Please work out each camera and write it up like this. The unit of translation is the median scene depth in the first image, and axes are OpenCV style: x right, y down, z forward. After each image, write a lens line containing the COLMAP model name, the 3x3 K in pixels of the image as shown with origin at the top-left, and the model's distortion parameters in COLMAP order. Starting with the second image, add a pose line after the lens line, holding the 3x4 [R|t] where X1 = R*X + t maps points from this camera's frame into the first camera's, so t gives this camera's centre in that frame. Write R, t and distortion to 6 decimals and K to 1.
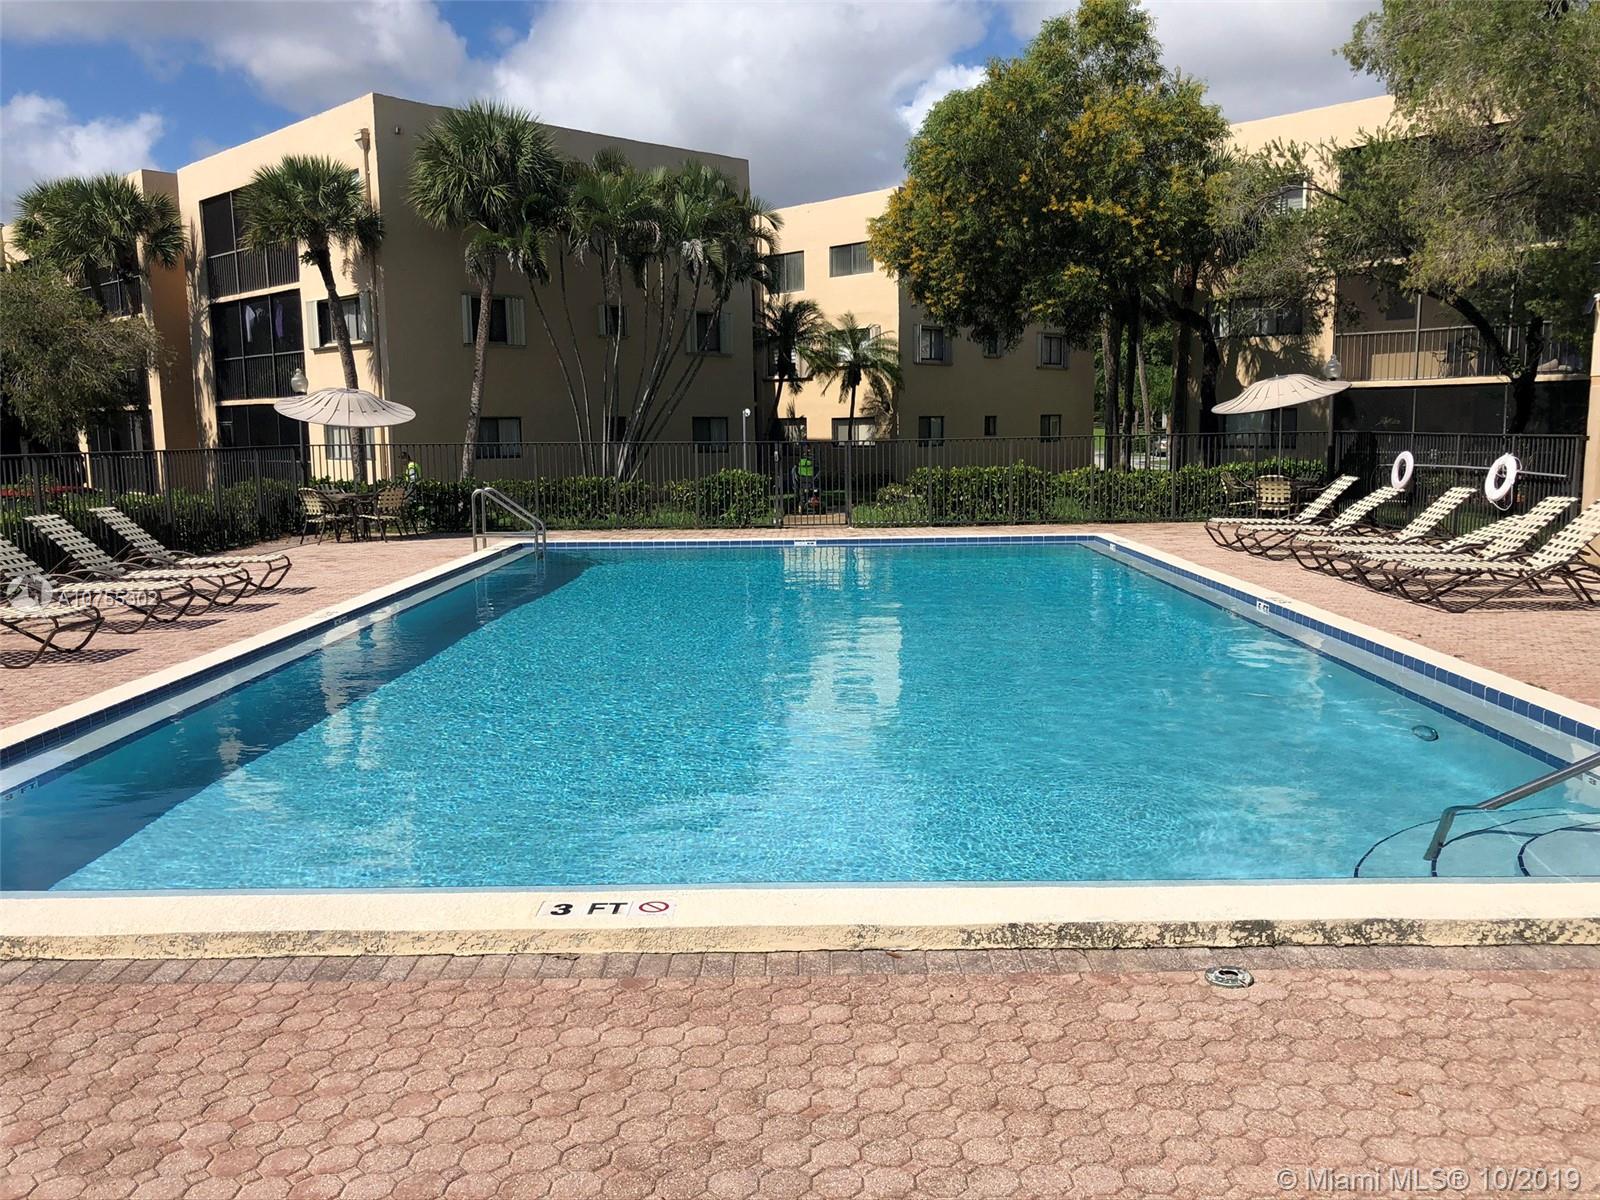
lens RADIAL K [[1246.5, 0, 800.0], [0, 1246.5, 600.0], [0, 0, 1]] dist [-0.048815, -0.001220]
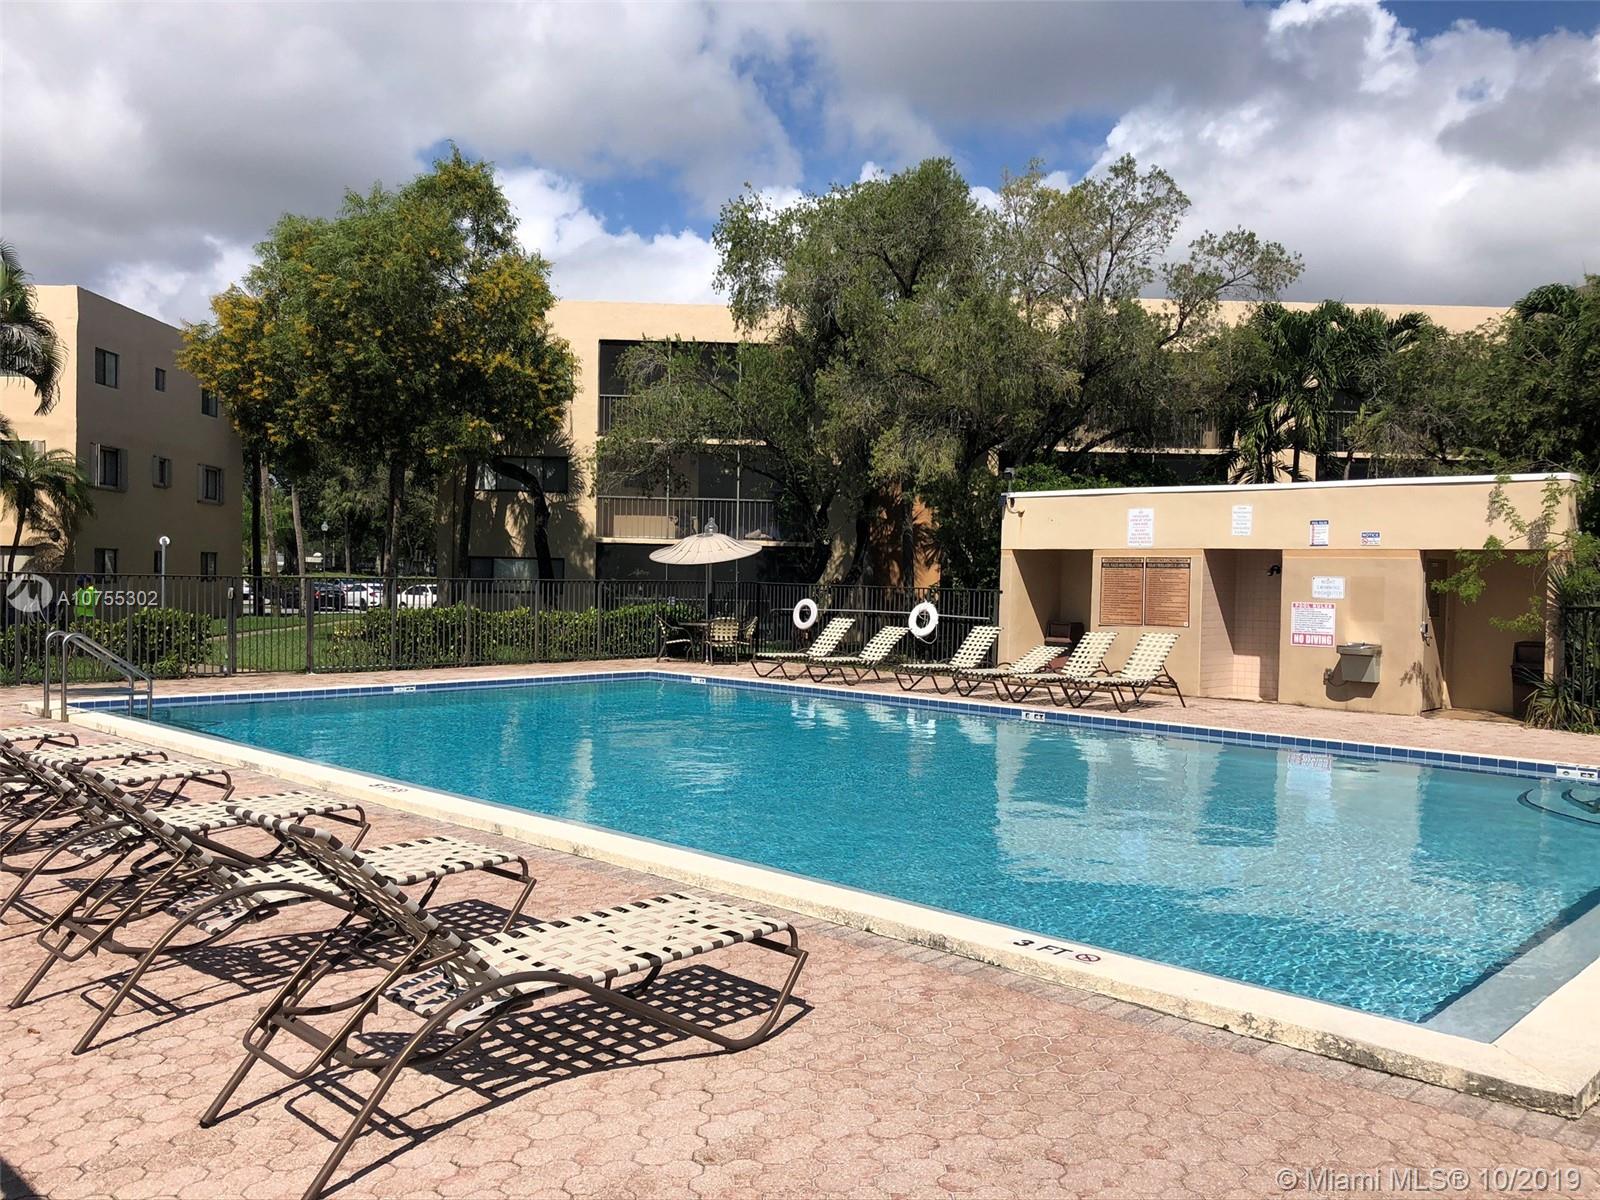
lens RADIAL K [[1312.0, 0, 800.0], [0, 1312.0, 600.0], [0, 0, 1]] dist [0.011042, 0.003571]
pose [[0.613317, 0.019155, 0.789604, -0.478362], [0.071584, 0.994244, -0.079721, -0.009885], [-0.786586, 0.105417, 0.608416, 0.135827]]
